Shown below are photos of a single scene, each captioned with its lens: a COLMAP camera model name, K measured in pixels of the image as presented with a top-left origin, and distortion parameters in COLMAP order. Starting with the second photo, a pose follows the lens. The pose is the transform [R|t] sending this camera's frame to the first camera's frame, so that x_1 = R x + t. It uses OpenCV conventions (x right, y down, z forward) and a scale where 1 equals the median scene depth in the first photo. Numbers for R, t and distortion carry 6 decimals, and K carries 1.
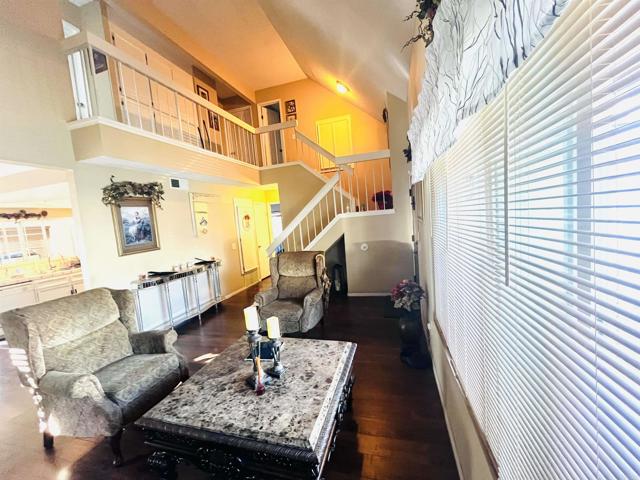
lens RADIAL K [[258.8, 0, 319.8], [0, 258.8, 239.6], [0, 0, 1]] dist [-0.000932, 0.000005]
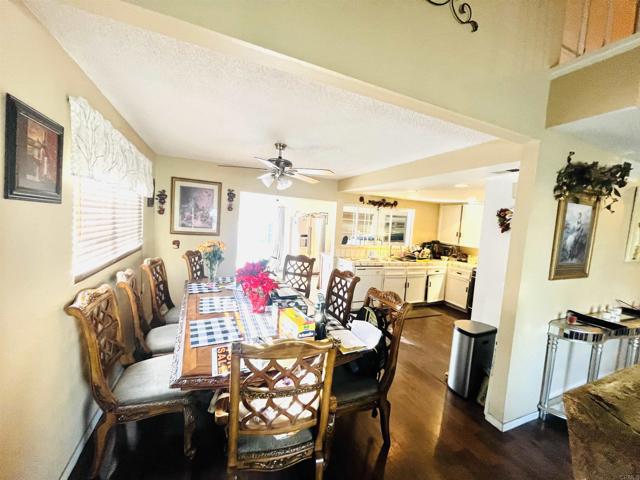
lens RADIAL K [[258.8, 0, 318.5], [0, 258.8, 238.5], [0, 0, 1]] dist [-0.000932, 0.000005]
pose [[0.622608, 0.180074, -0.761533, -0.589800], [-0.188402, 0.979031, 0.077472, 0.021737], [0.759515, 0.095240, 0.643479, 0.132923]]
